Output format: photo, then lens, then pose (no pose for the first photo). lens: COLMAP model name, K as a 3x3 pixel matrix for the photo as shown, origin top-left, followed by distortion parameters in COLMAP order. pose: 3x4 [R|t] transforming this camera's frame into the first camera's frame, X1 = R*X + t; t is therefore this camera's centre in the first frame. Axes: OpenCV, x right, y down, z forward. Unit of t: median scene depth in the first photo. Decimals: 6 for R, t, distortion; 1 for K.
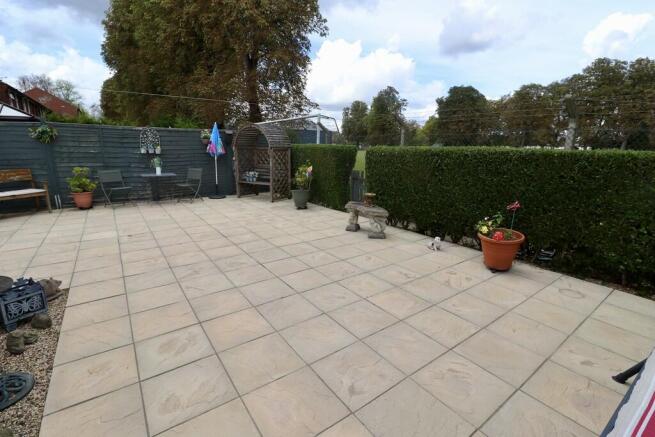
lens RADIAL K [[299.4, 0, 332.0], [0, 299.4, 208.6], [0, 0, 1]] dist [0.011599, -0.018343]
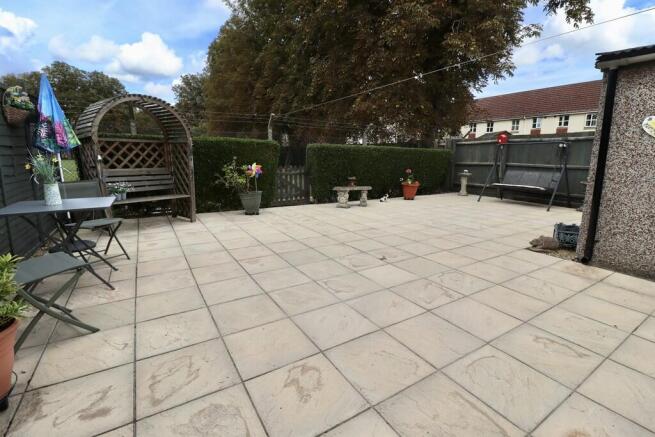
lens RADIAL K [[299.4, 0, 332.0], [0, 299.4, 208.6], [0, 0, 1]] dist [0.011599, -0.018343]
pose [[0.073523, -0.173834, 0.982026, -1.036638], [0.183817, 0.970183, 0.157976, -0.128445], [-0.980207, 0.168898, 0.103285, 0.804602]]
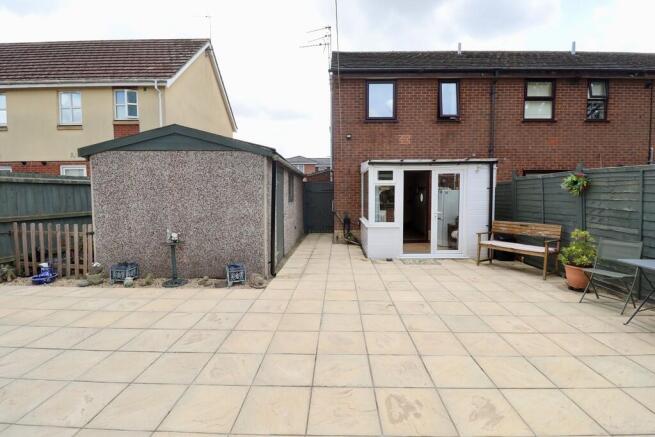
lens RADIAL K [[299.4, 0, 332.0], [0, 299.4, 208.6], [0, 0, 1]] dist [0.011599, -0.018343]
pose [[-0.607726, 0.026876, -0.793692, 0.057281], [-0.166538, 0.972891, 0.160462, -0.215244], [0.776489, 0.229697, -0.586775, 1.011172]]
